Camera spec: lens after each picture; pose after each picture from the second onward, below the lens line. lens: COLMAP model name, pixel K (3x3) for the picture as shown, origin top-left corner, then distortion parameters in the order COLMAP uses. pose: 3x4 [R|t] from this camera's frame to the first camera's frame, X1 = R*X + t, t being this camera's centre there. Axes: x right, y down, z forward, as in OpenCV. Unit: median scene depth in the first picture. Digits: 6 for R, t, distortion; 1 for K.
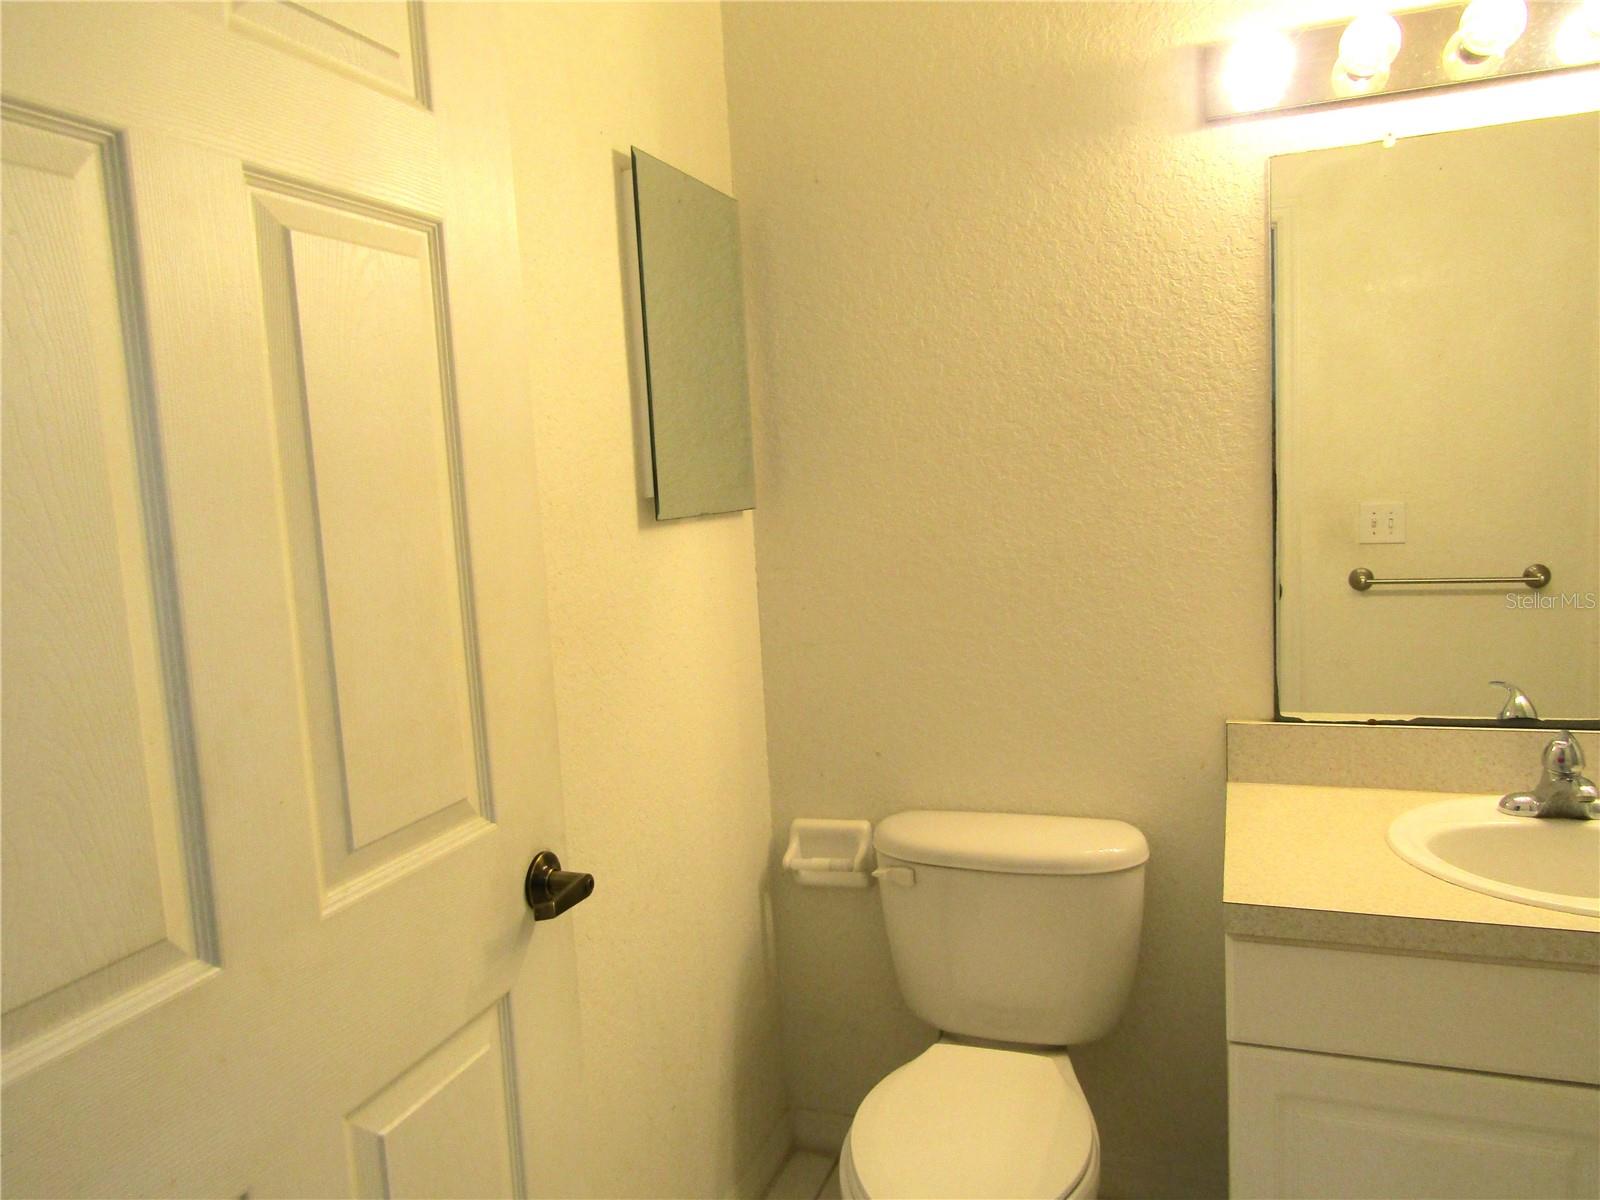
lens RADIAL K [[1140.8, 0, 800.0], [0, 1140.8, 600.0], [0, 0, 1]] dist [-0.016095, 0.008312]
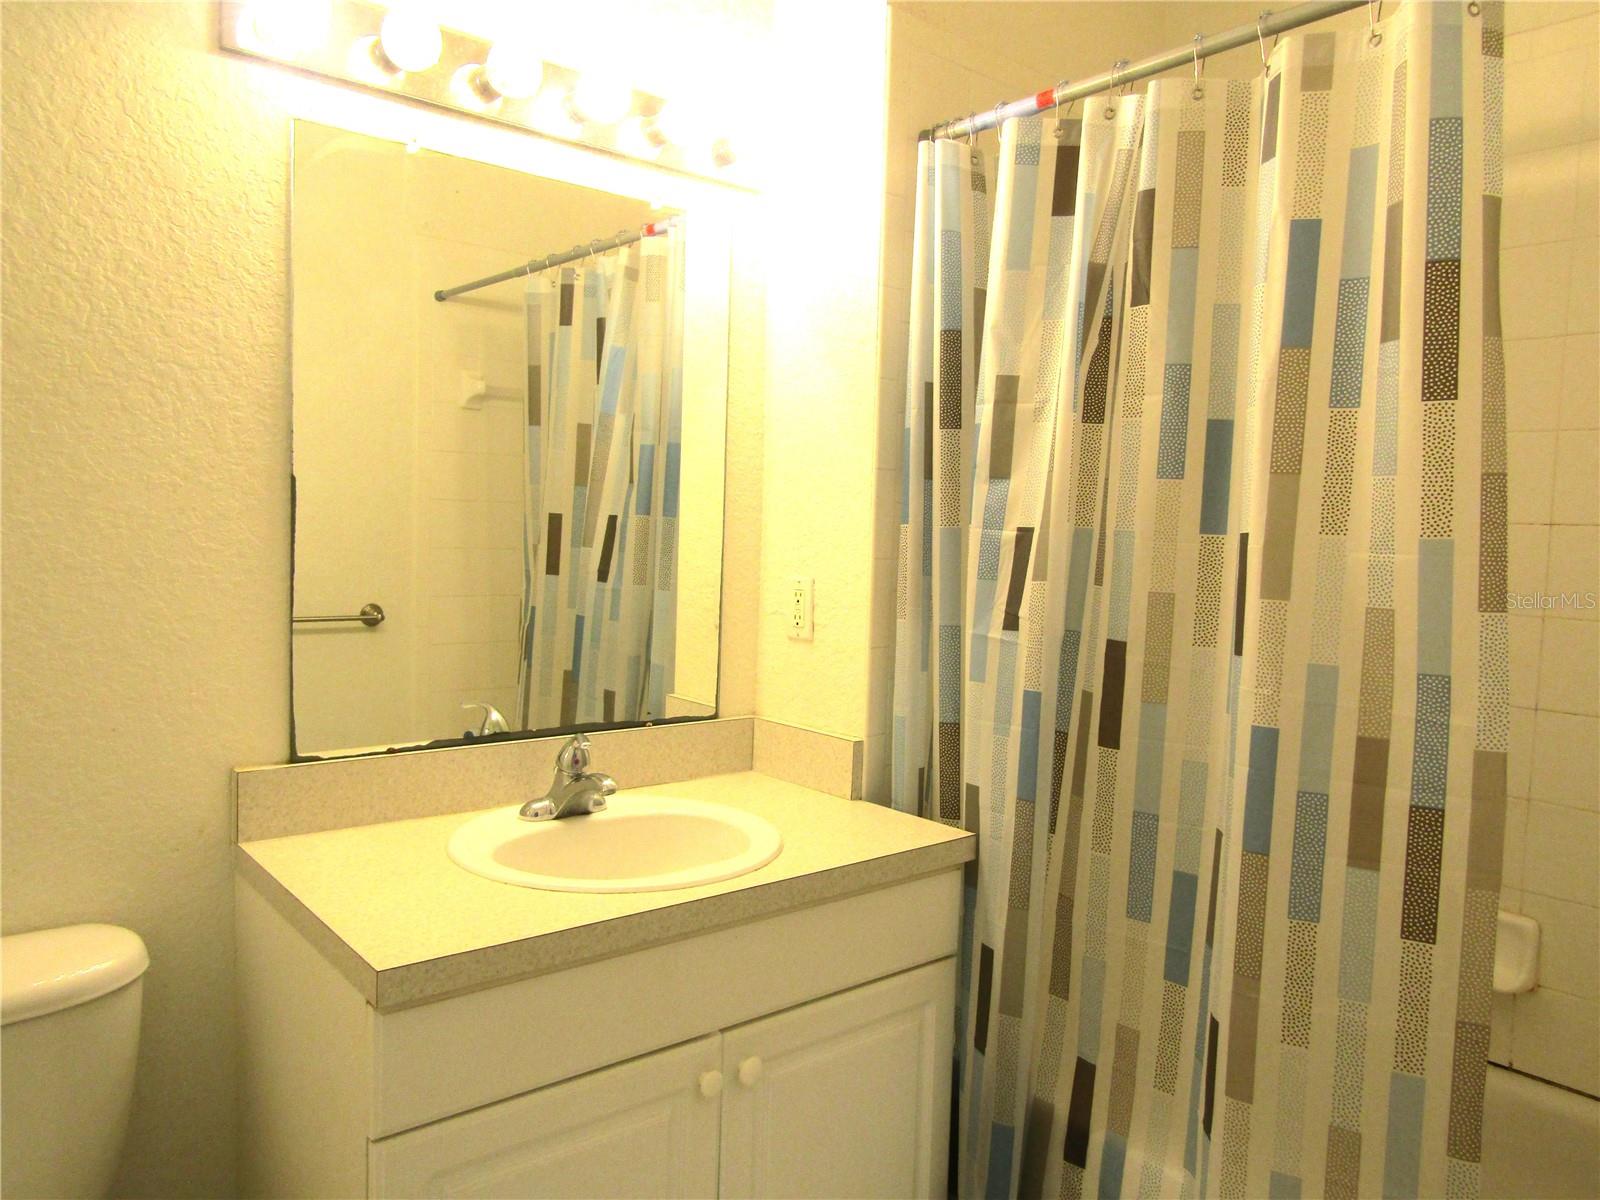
lens RADIAL K [[1140.8, 0, 800.0], [0, 1140.8, 600.0], [0, 0, 1]] dist [-0.016095, 0.008312]
pose [[0.481524, 0.009795, 0.876378, -0.158082], [0.037784, 0.998776, -0.031923, 0.025156], [-0.875618, 0.048485, 0.480564, 0.240677]]
